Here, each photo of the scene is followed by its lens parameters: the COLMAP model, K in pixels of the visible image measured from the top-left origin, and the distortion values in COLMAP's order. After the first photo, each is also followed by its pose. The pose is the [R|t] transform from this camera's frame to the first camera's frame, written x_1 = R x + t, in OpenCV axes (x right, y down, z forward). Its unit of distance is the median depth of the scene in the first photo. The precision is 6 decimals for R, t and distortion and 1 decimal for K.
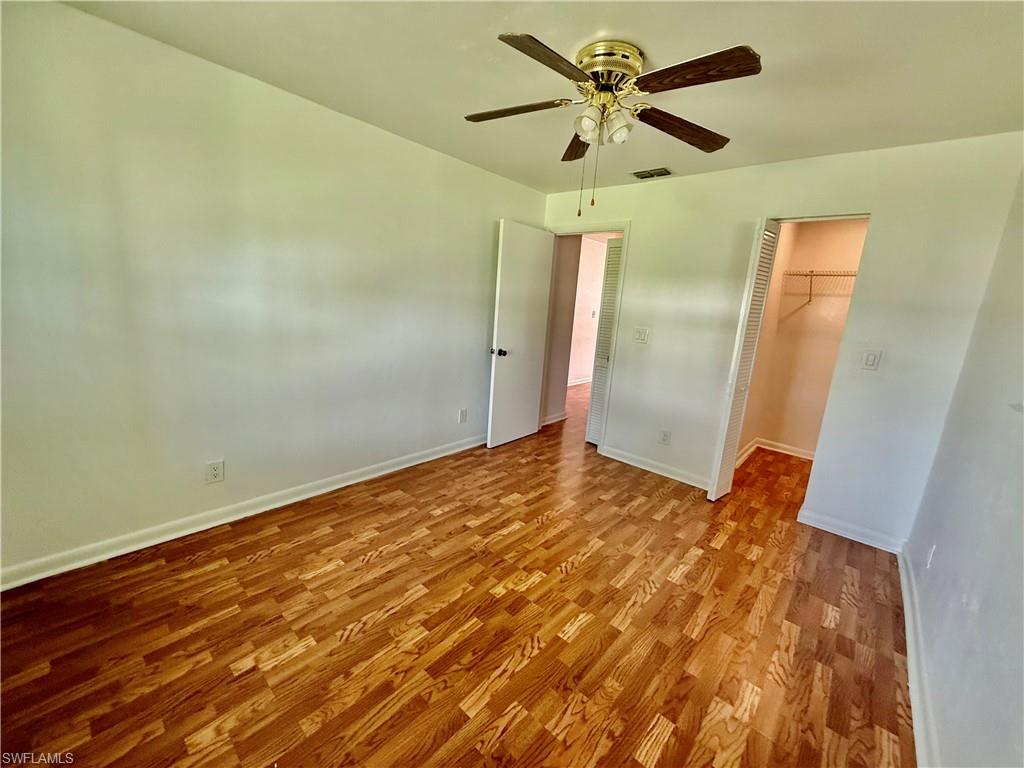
lens RADIAL K [[407.0, 0, 509.7], [0, 407.0, 382.9], [0, 0, 1]] dist [-0.000826, 0.000624]
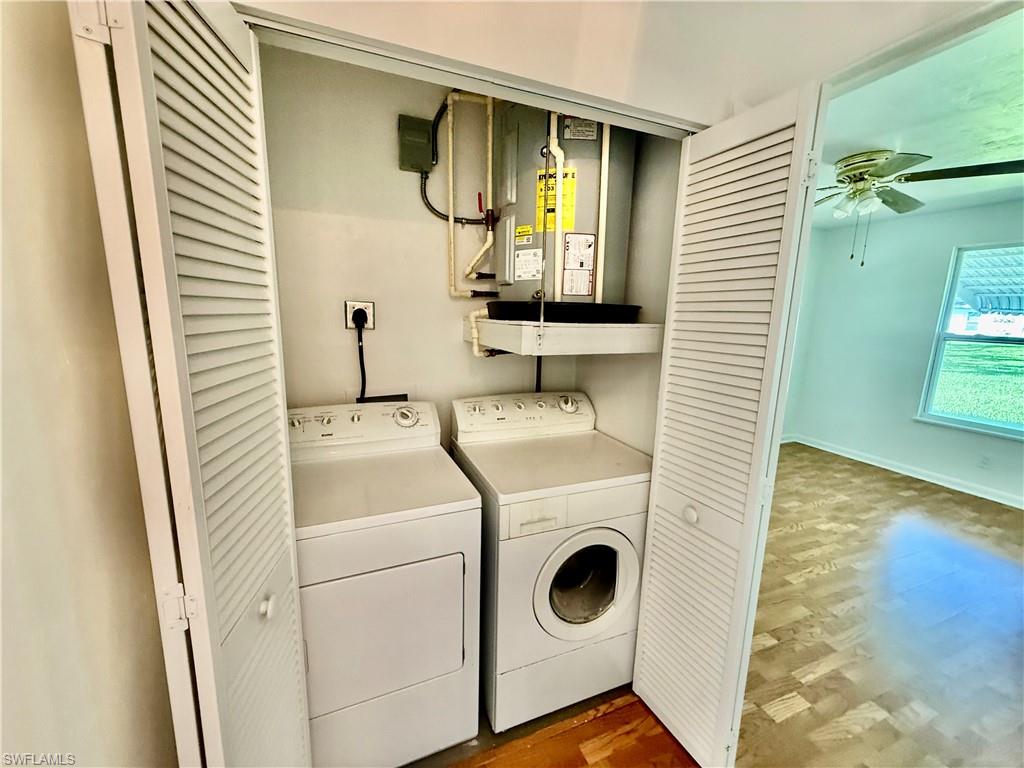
lens RADIAL K [[407.0, 0, 509.7], [0, 407.0, 382.9], [0, 0, 1]] dist [-0.000826, 0.000624]
pose [[-0.890393, -0.164761, 0.424327, 0.497591], [0.007883, 0.926473, 0.376278, -0.493719], [-0.455124, 0.338380, -0.823627, 2.398629]]
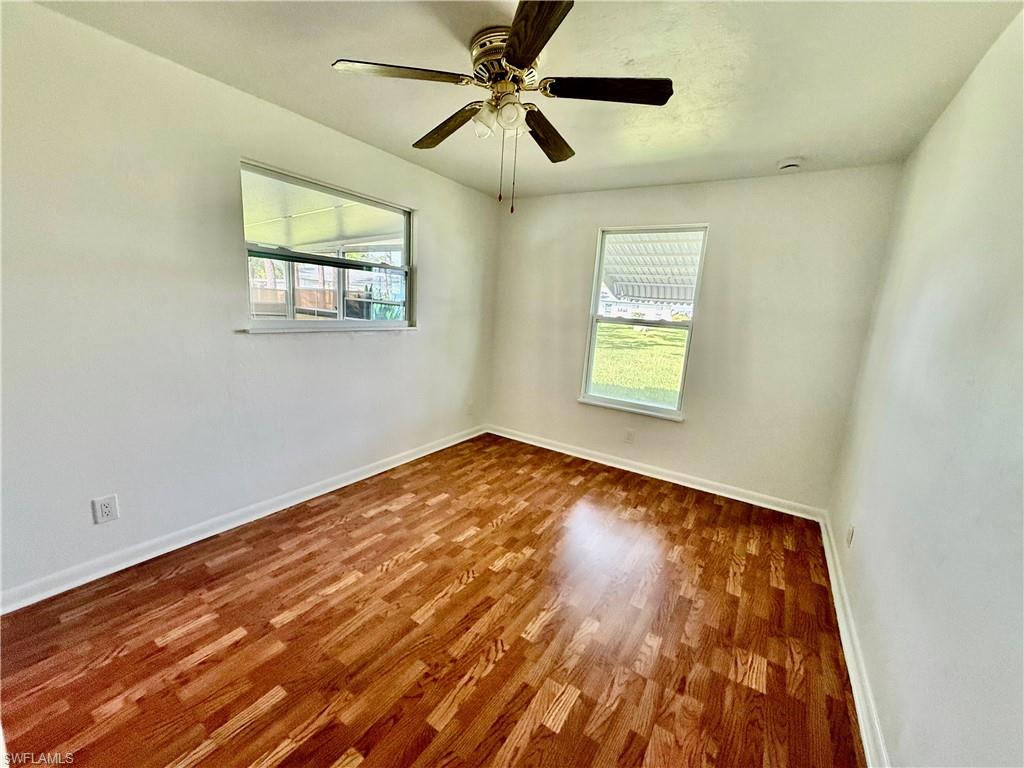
lens RADIAL K [[407.0, 0, 509.7], [0, 407.0, 382.9], [0, 0, 1]] dist [-0.000826, 0.000624]
pose [[-0.980462, -0.100990, -0.168806, 0.255902], [-0.157764, 0.916285, 0.368147, -0.342904], [0.117495, 0.387585, -0.914315, 1.743292]]
